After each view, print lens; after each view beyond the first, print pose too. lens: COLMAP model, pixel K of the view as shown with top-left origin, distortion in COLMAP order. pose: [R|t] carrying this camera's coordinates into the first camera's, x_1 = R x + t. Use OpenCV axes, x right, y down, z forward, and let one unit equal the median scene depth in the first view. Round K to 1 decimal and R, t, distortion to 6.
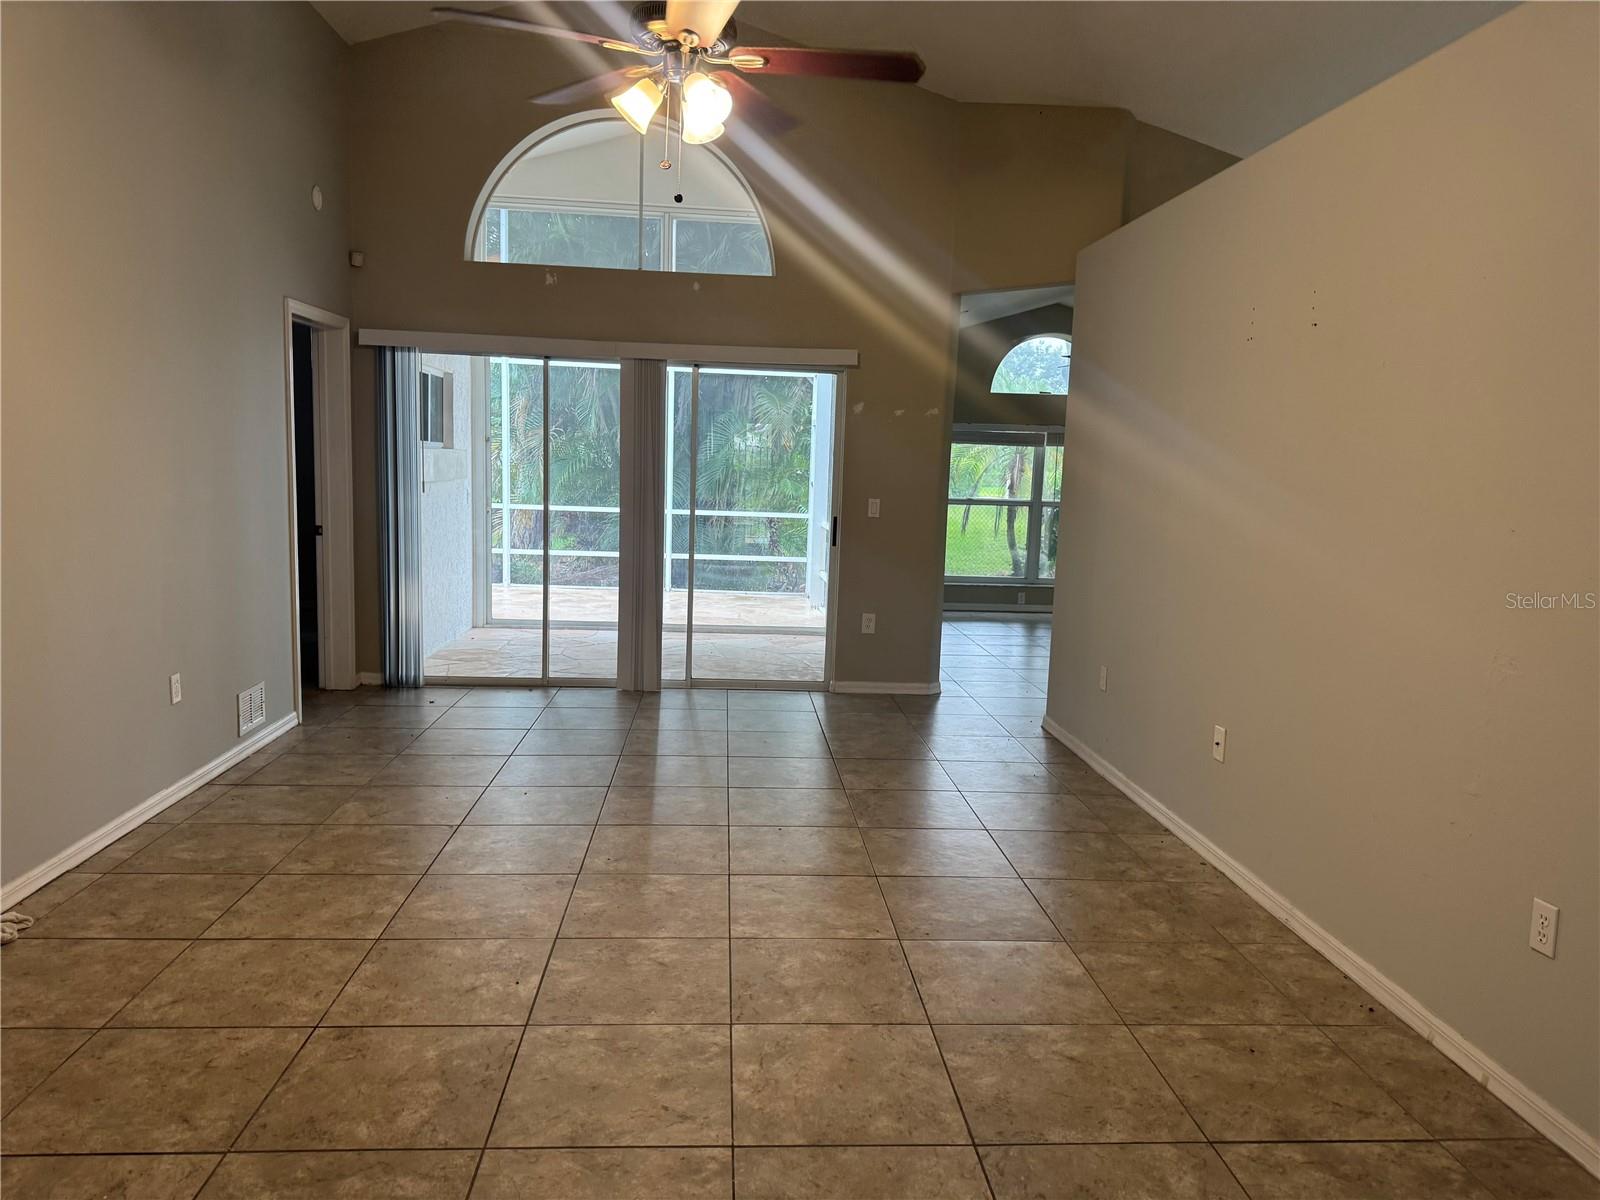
lens RADIAL K [[1129.4, 0, 802.9], [0, 1129.4, 601.9], [0, 0, 1]] dist [0.094530, -0.124650]
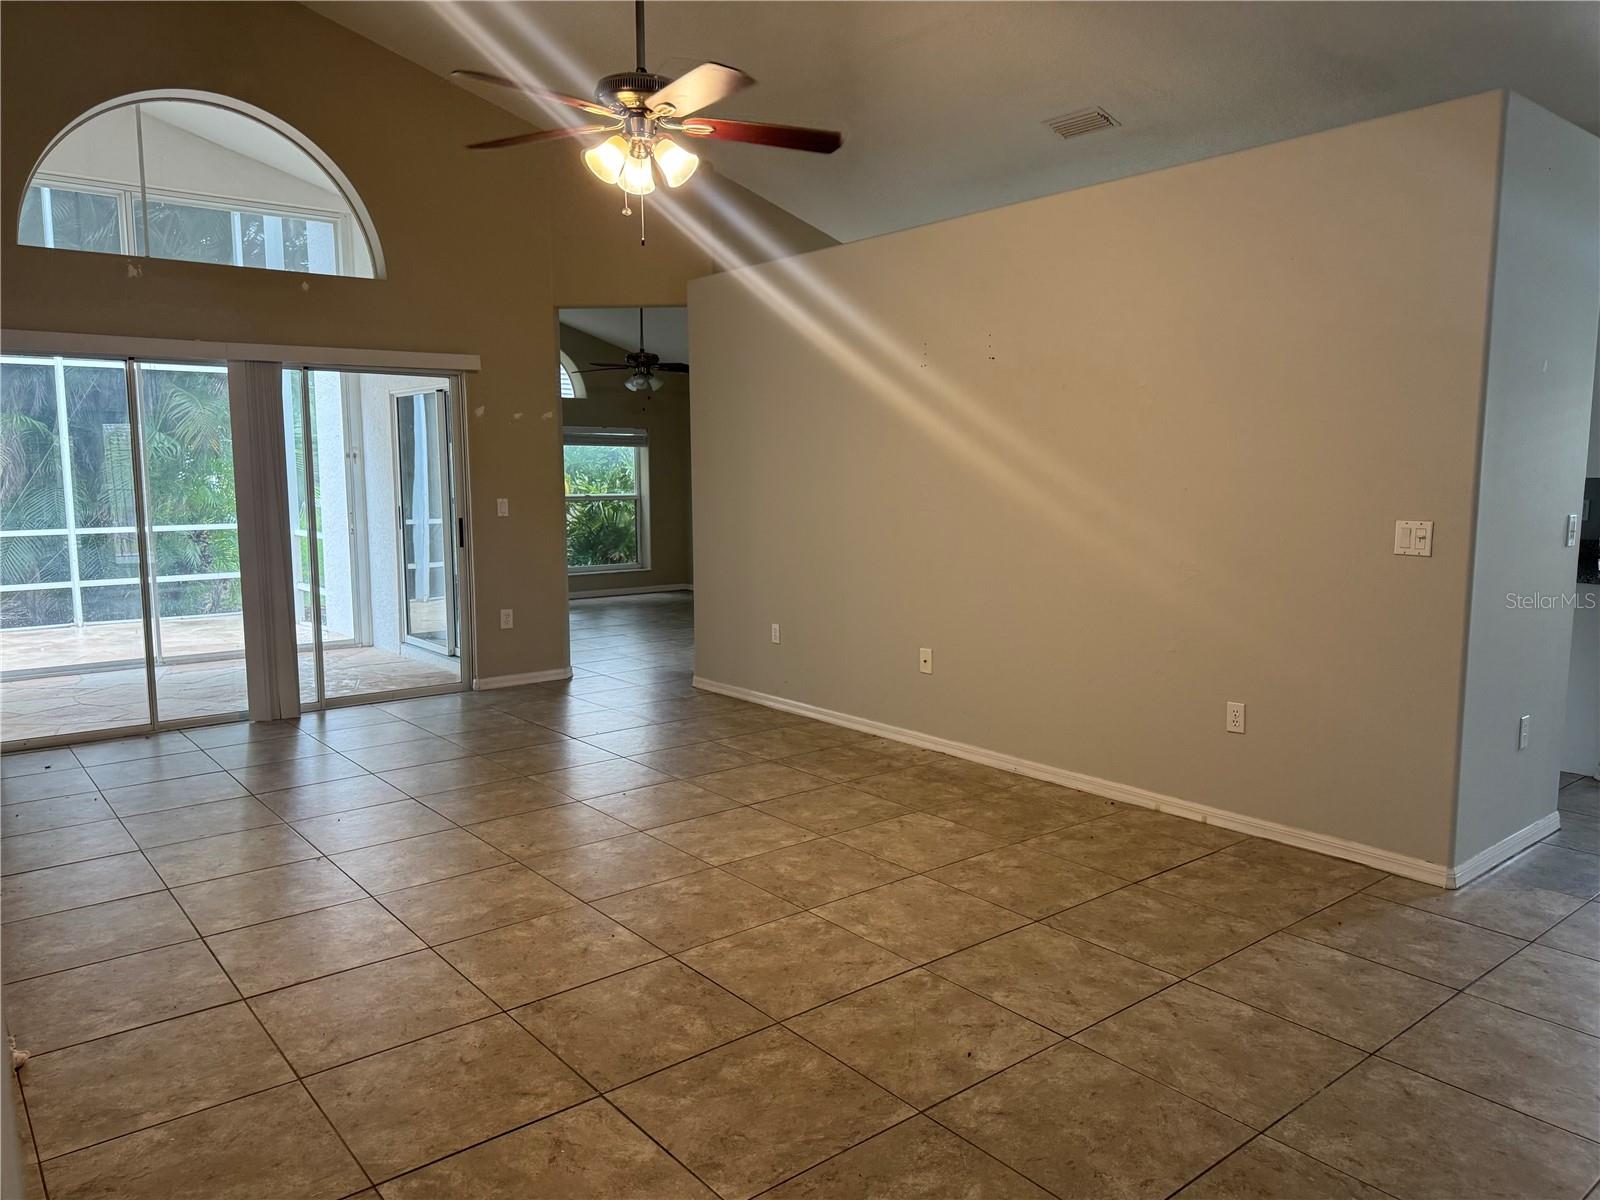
lens RADIAL K [[1117.6, 0, 804.4], [0, 1117.6, 597.4], [0, 0, 1]] dist [0.156259, -0.219744]
pose [[0.818497, -0.104124, 0.564997, -0.569921], [0.103387, 0.994079, 0.033426, -0.013564], [-0.565132, 0.031054, 0.824416, -0.032185]]
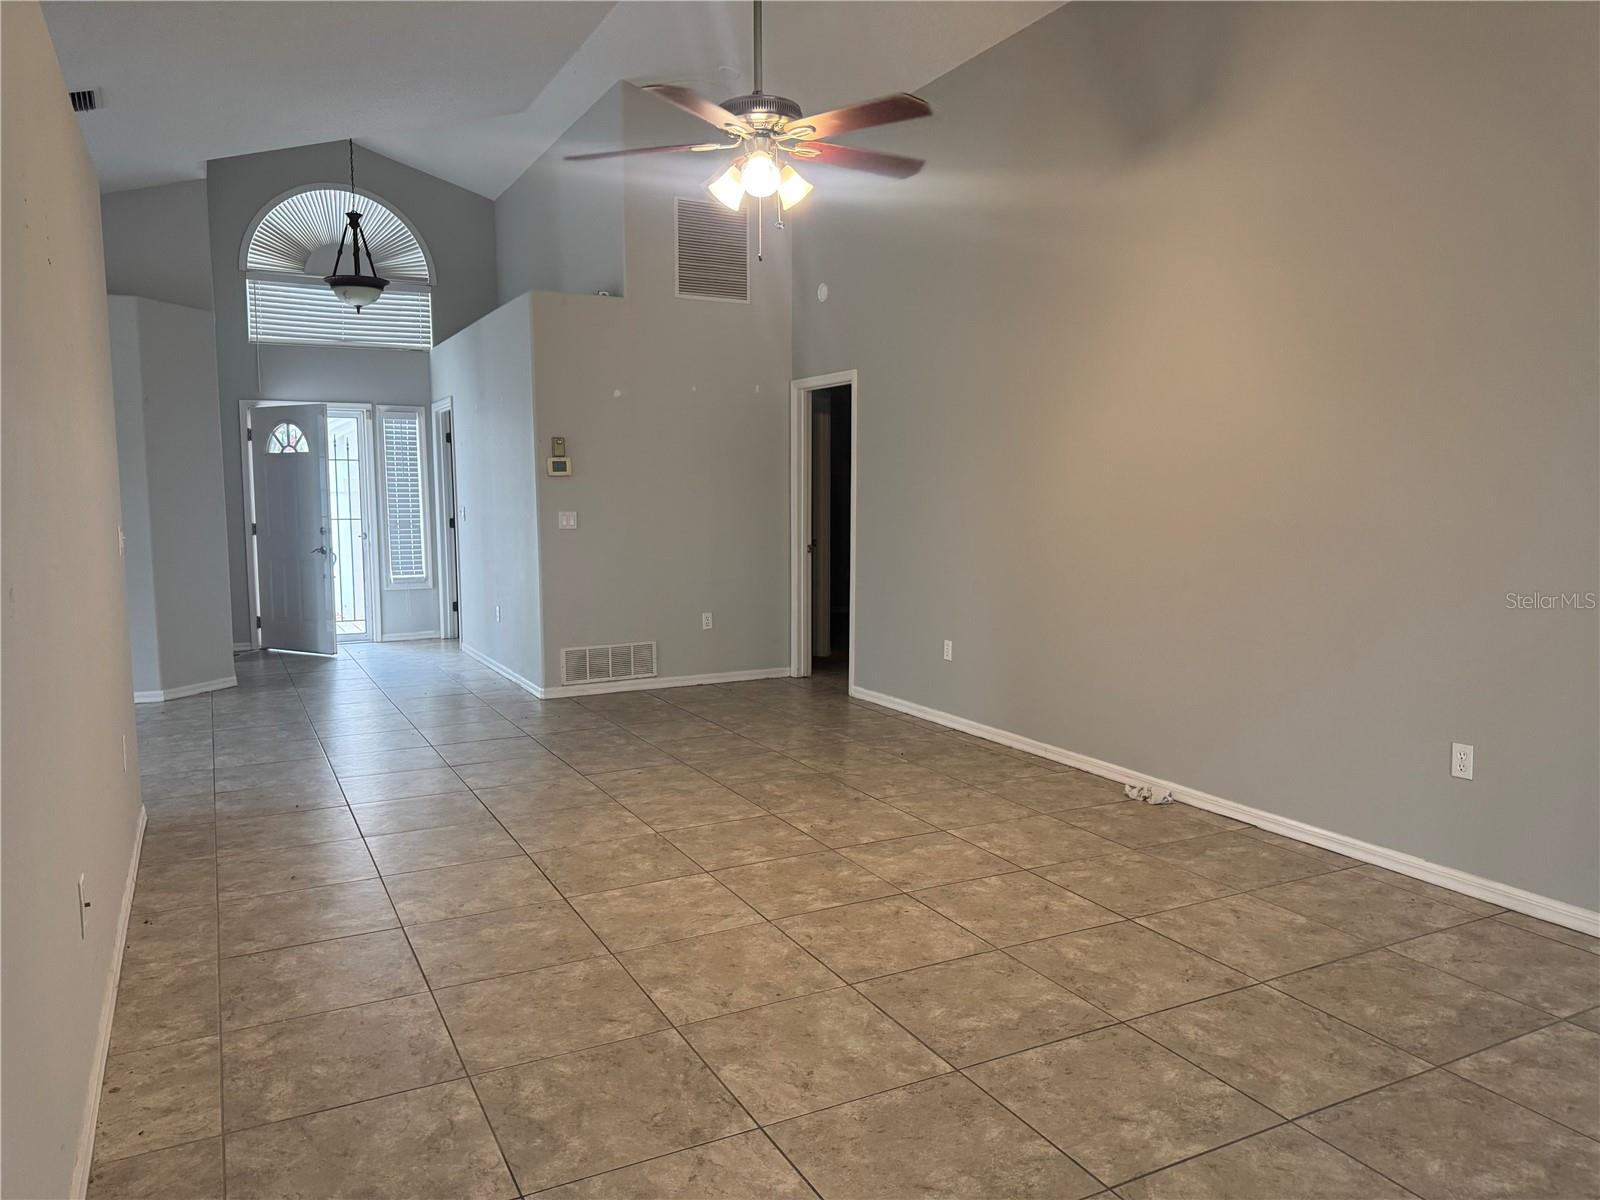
lens RADIAL K [[1129.4, 0, 802.9], [0, 1129.4, 601.9], [0, 0, 1]] dist [0.094530, -0.124650]
pose [[-0.918407, 0.009529, -0.395522, 0.283837], [-0.076985, 0.976297, 0.202281, -0.209126], [0.388075, 0.216225, -0.895904, 1.861751]]
